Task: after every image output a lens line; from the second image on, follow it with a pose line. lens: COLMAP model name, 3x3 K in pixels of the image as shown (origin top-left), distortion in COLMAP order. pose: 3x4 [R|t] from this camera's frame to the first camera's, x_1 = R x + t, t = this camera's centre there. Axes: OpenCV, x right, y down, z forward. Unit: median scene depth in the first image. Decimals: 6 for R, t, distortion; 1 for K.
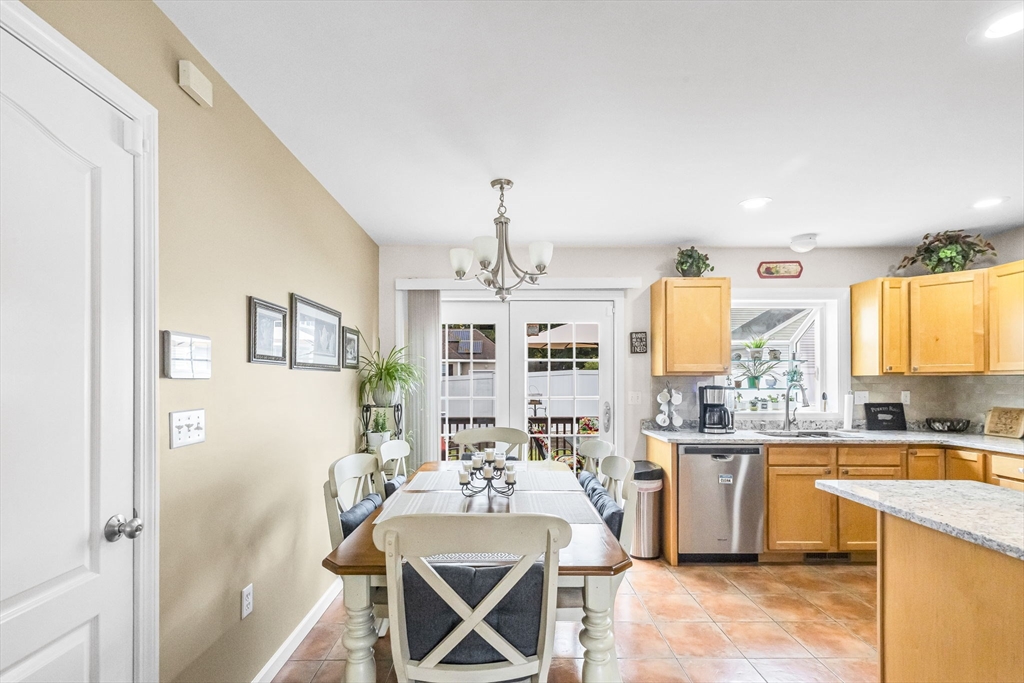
lens RADIAL K [[461.9, 0, 509.5], [0, 461.9, 378.2], [0, 0, 1]] dist [-0.001061, -0.000219]
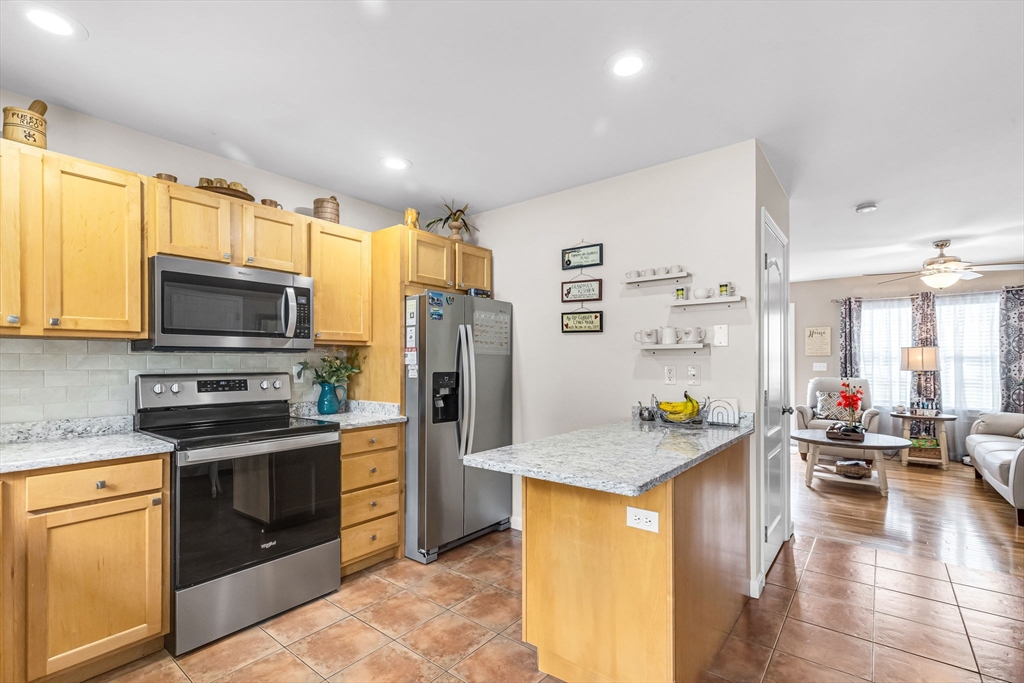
lens RADIAL K [[461.9, 0, 507.9], [0, 461.9, 358.6], [0, 0, 1]] dist [-0.001061, -0.000219]
pose [[-0.782104, 0.003476, 0.623138, 0.207340], [-0.000330, 0.999982, -0.005992, 0.022554], [-0.623148, -0.004892, -0.782089, 0.882240]]
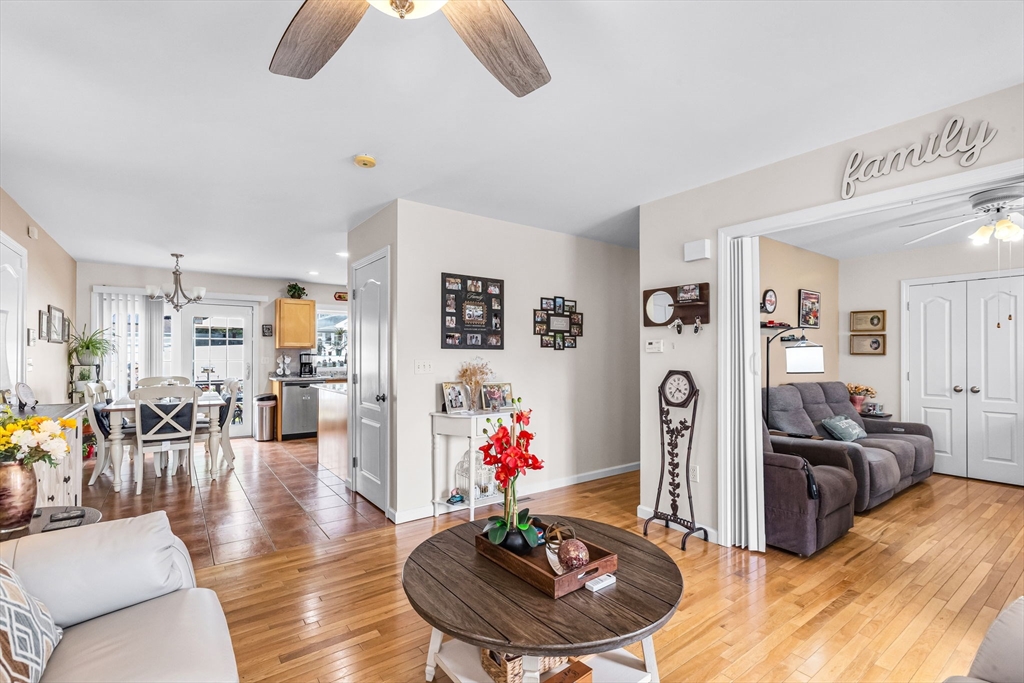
lens RADIAL K [[461.9, 0, 513.8], [0, 461.9, 352.4], [0, 0, 1]] dist [-0.001061, -0.000219]
pose [[0.812513, 0.004655, 0.582924, 0.003864], [-0.001911, 0.999984, -0.005322, 0.019990], [-0.582940, 0.003210, 0.812509, -1.177274]]
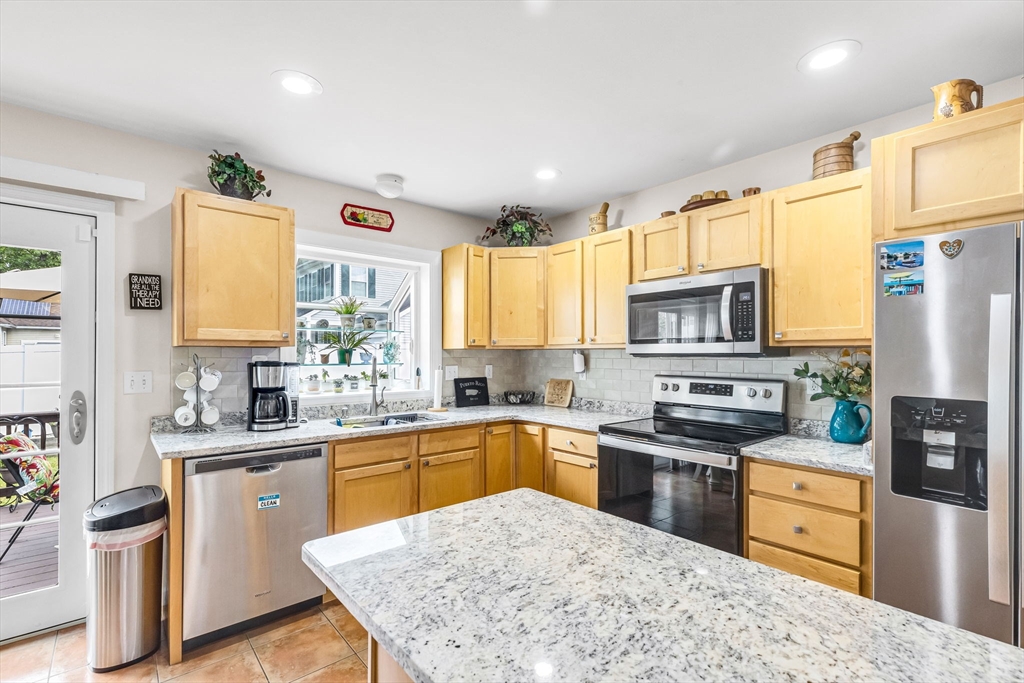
lens RADIAL K [[461.9, 0, 510.7], [0, 461.9, 349.9], [0, 0, 1]] dist [-0.001061, -0.000219]
pose [[0.753470, 0.007399, 0.657441, 0.264476], [-0.002893, 0.999964, -0.007938, 0.003877], [-0.657476, 0.004079, 0.753464, 0.243455]]
